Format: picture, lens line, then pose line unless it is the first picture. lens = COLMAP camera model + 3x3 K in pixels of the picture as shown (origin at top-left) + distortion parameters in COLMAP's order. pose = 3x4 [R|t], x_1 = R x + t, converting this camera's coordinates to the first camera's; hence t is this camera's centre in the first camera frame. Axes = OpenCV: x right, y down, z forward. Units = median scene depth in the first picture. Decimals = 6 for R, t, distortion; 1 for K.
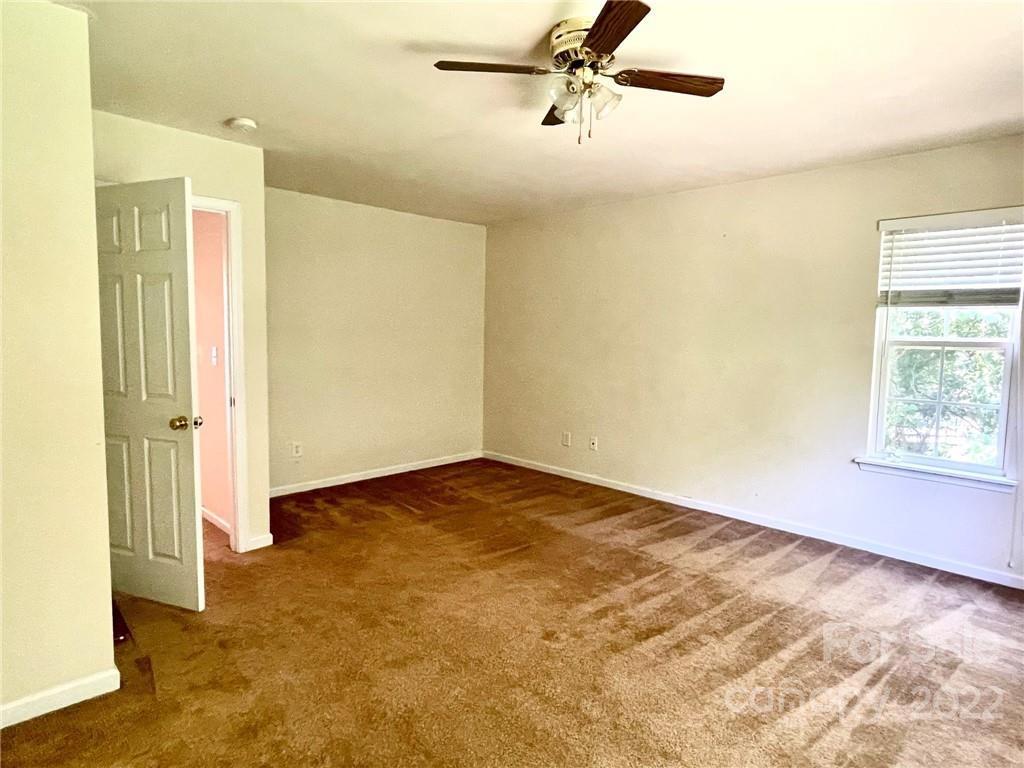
lens RADIAL K [[579.1, 0, 511.3], [0, 579.1, 397.3], [0, 0, 1]] dist [0.001469, 0.002482]
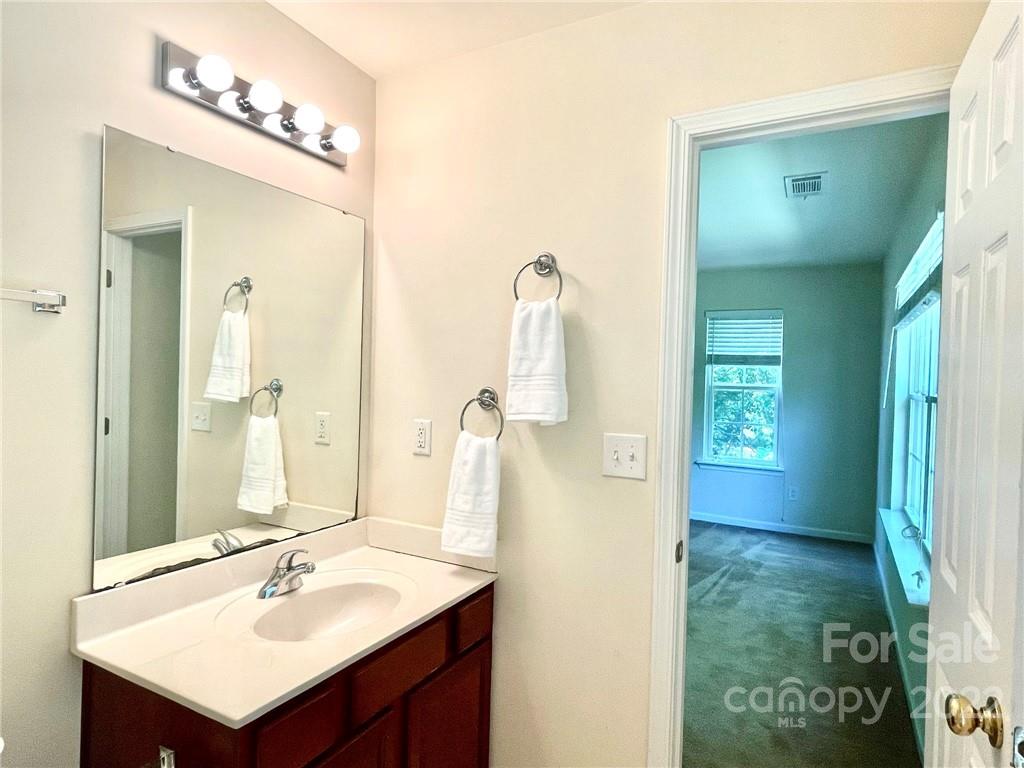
lens RADIAL K [[585.6, 0, 512.0], [0, 585.6, 384.0], [0, 0, 1]] dist [0.001060, -0.000105]
pose [[0.959046, 0.013407, 0.282934, -0.436907], [0.011603, 0.996181, -0.086533, 0.040963], [-0.283014, 0.086272, 0.955228, -0.499457]]
